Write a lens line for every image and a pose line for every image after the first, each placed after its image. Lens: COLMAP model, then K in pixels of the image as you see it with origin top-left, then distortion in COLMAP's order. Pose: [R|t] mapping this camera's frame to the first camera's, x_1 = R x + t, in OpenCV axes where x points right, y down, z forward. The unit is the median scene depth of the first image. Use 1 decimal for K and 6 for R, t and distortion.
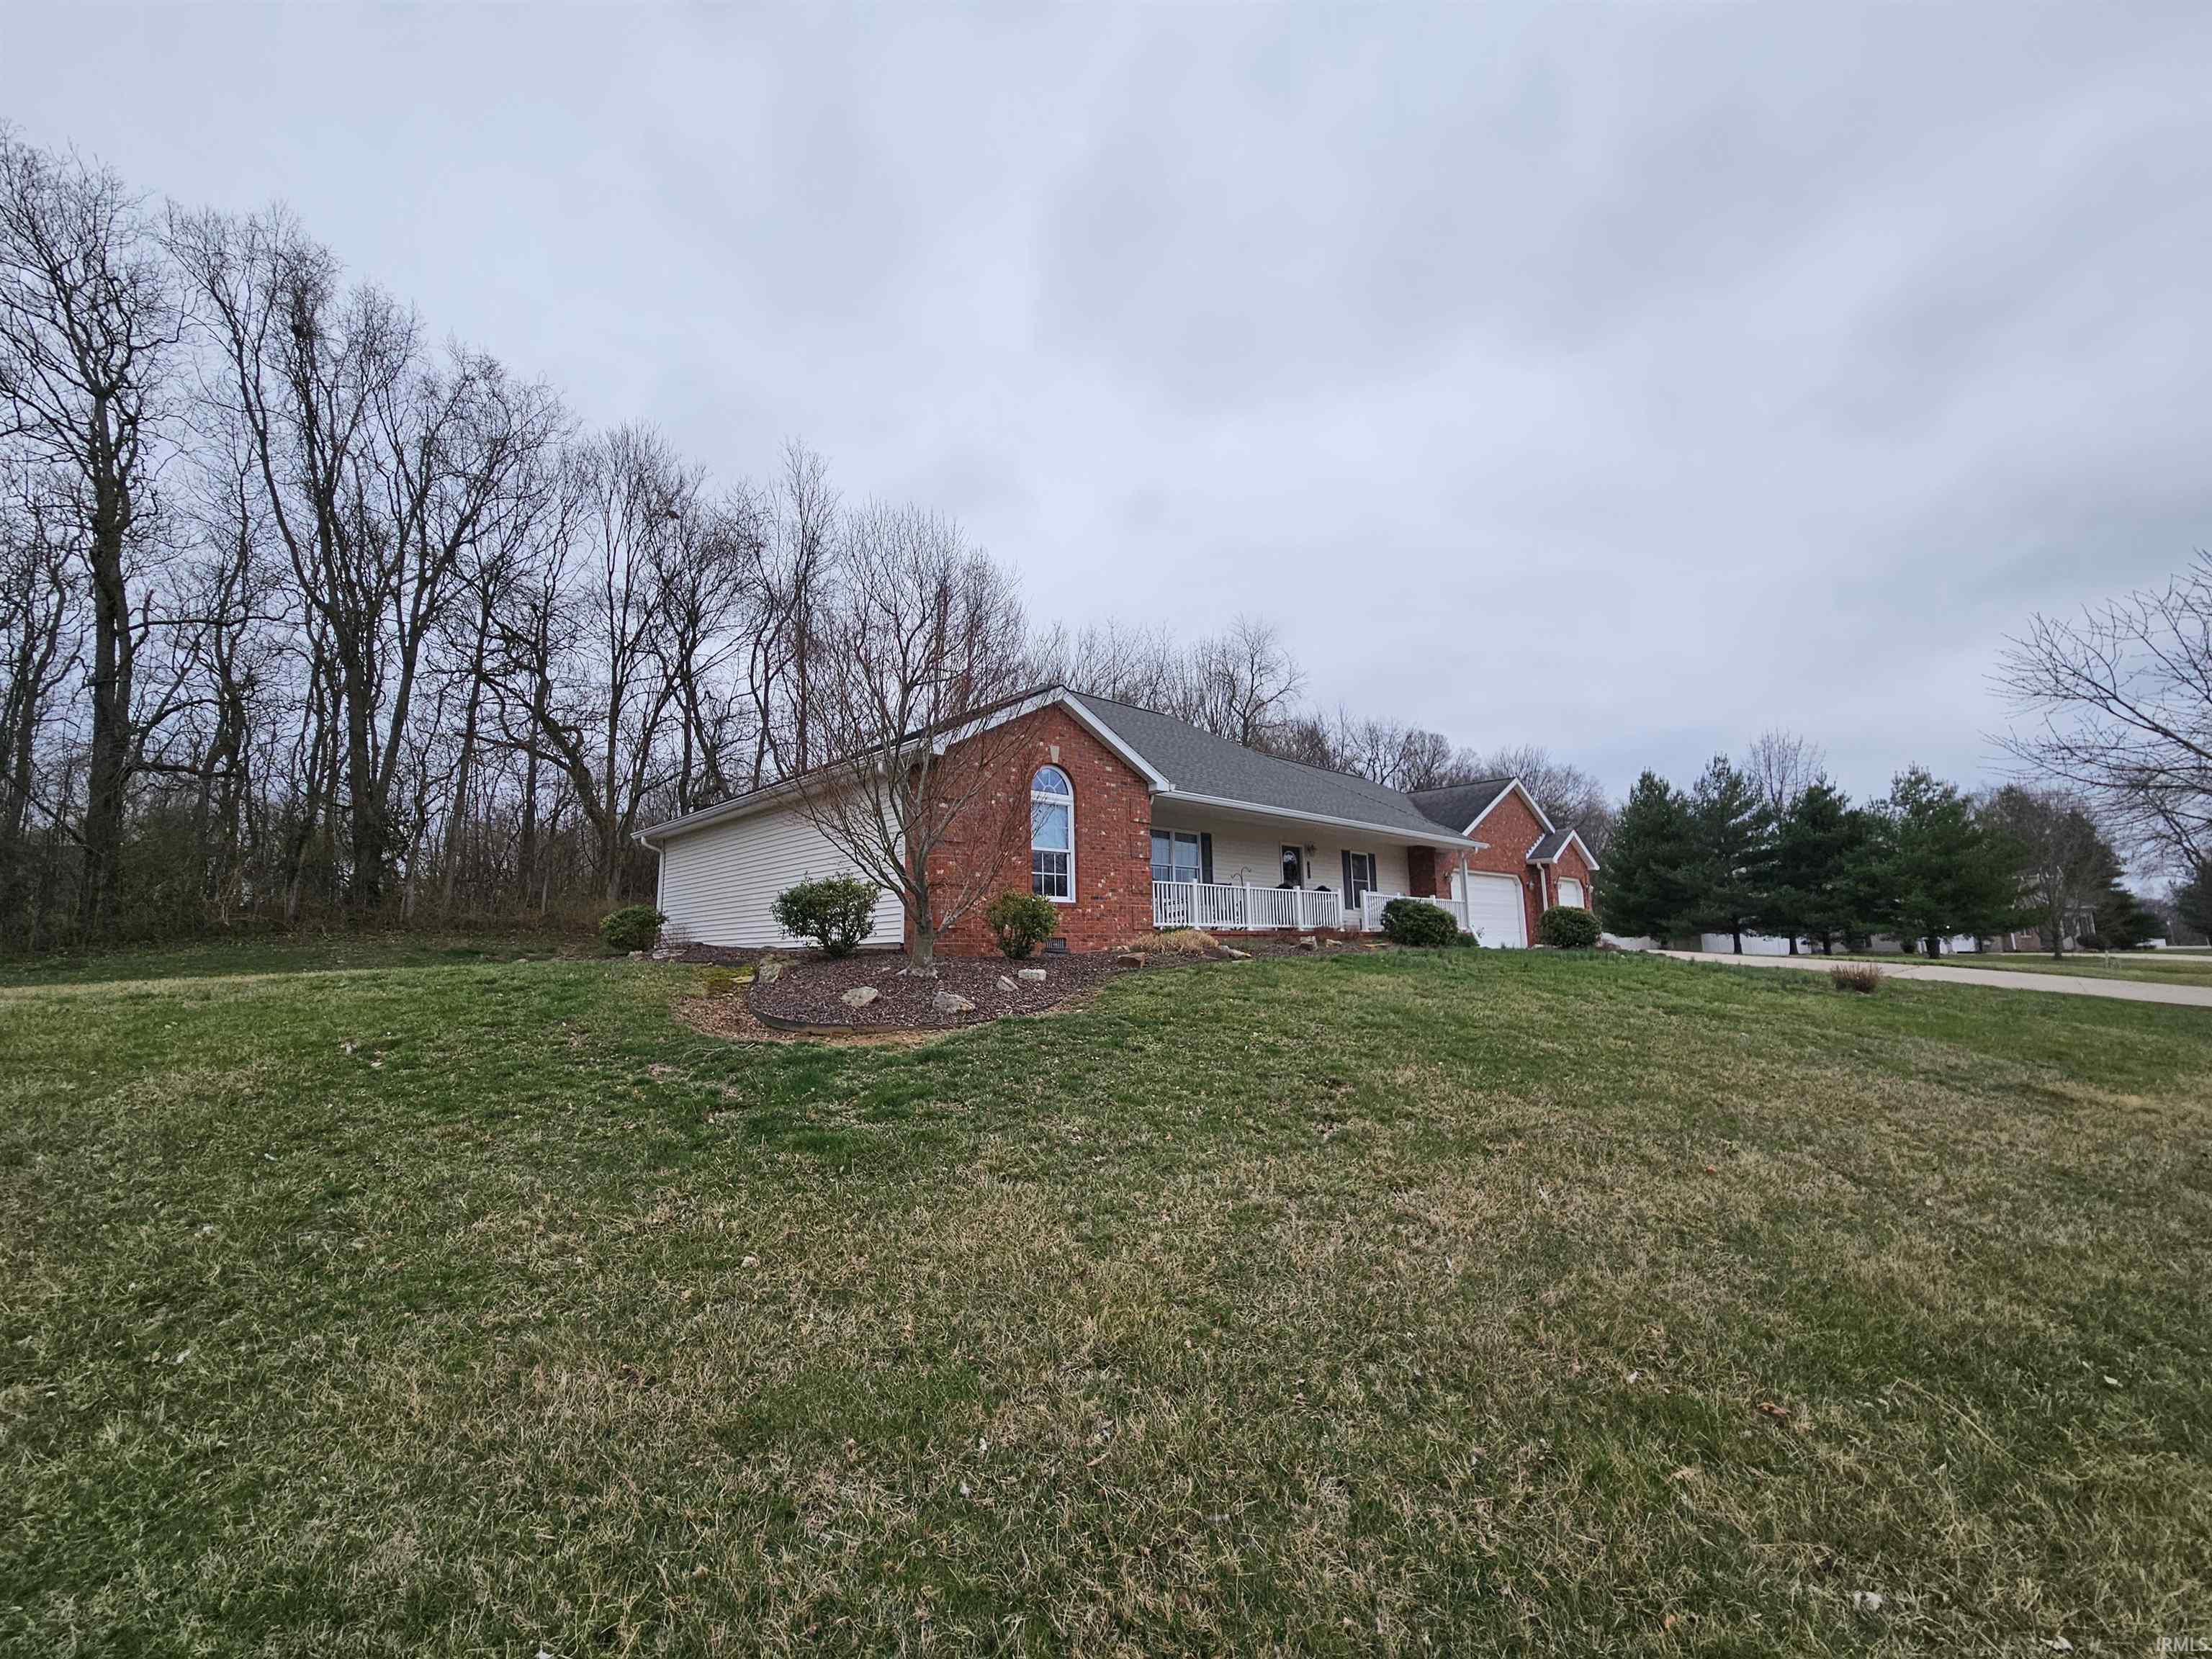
lens RADIAL K [[915.6, 0, 1118.0], [0, 915.6, 817.1], [0, 0, 1]] dist [0.002624, -0.000145]
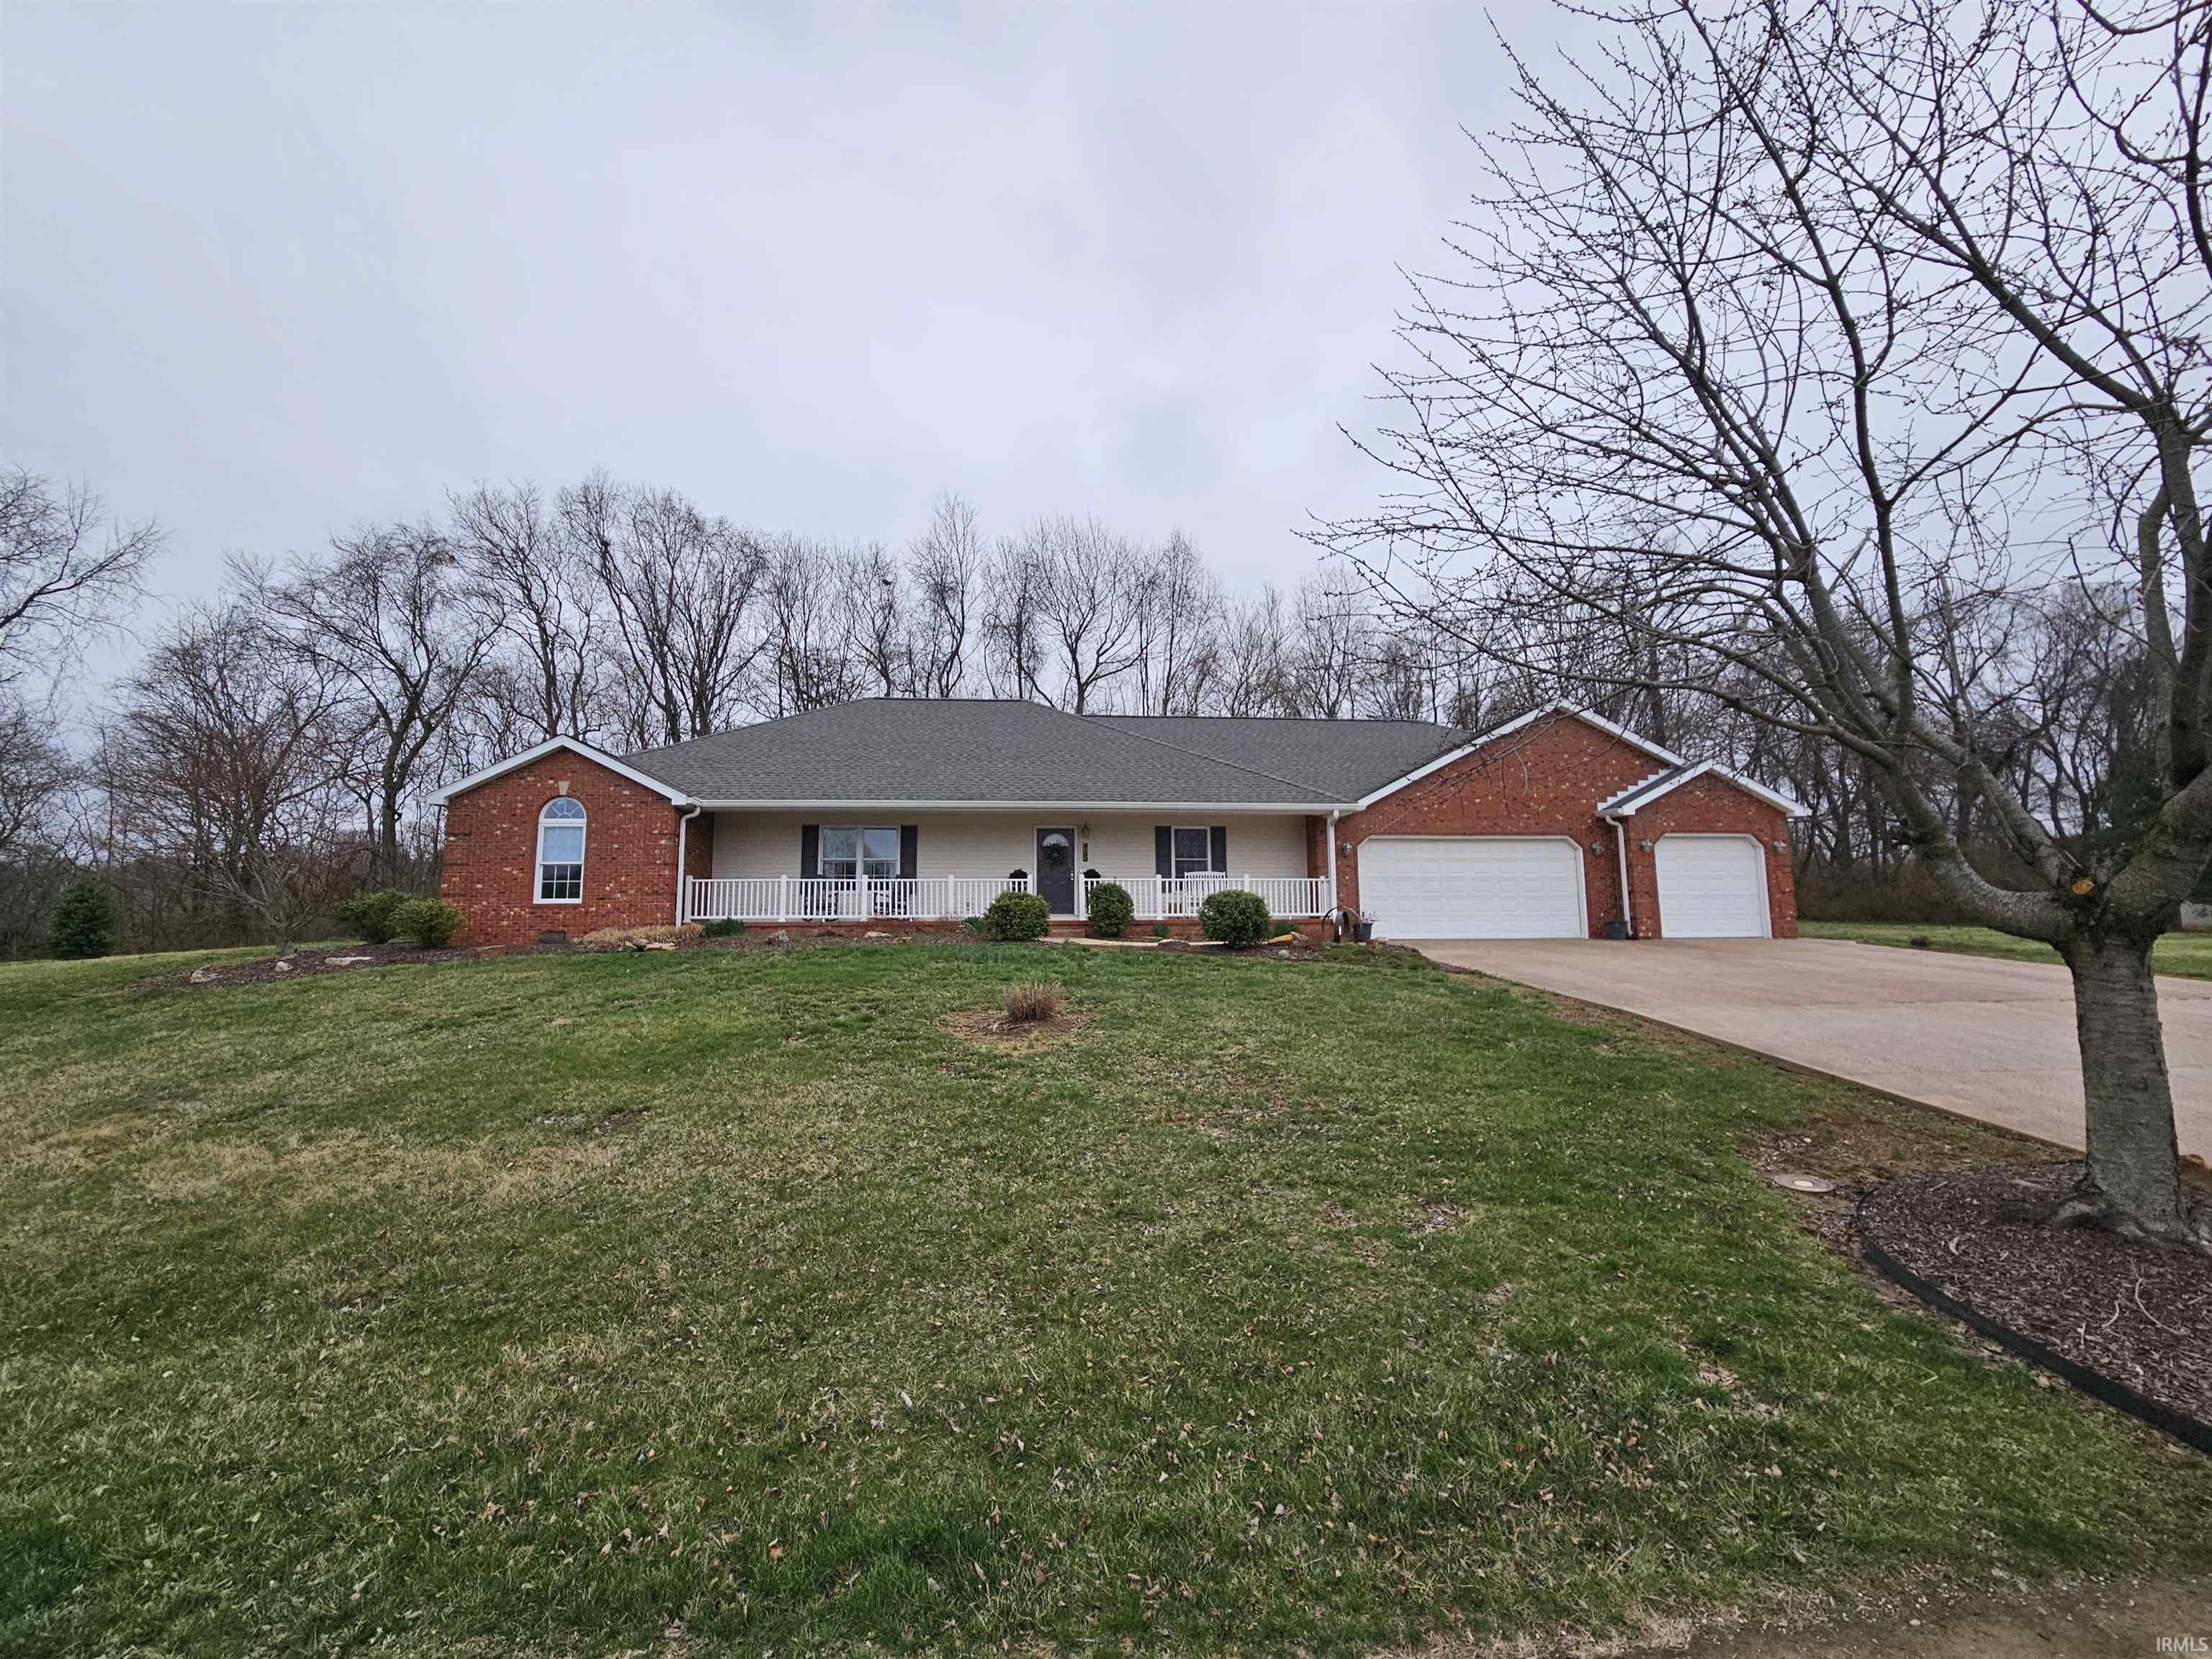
lens RADIAL K [[915.6, 0, 1118.0], [0, 915.6, 817.1], [0, 0, 1]] dist [0.002624, -0.000145]
pose [[0.765118, -0.060947, -0.640999, 0.945733], [0.087797, 0.996087, 0.010088, 0.018684], [0.637876, -0.063996, 0.767476, 0.359176]]
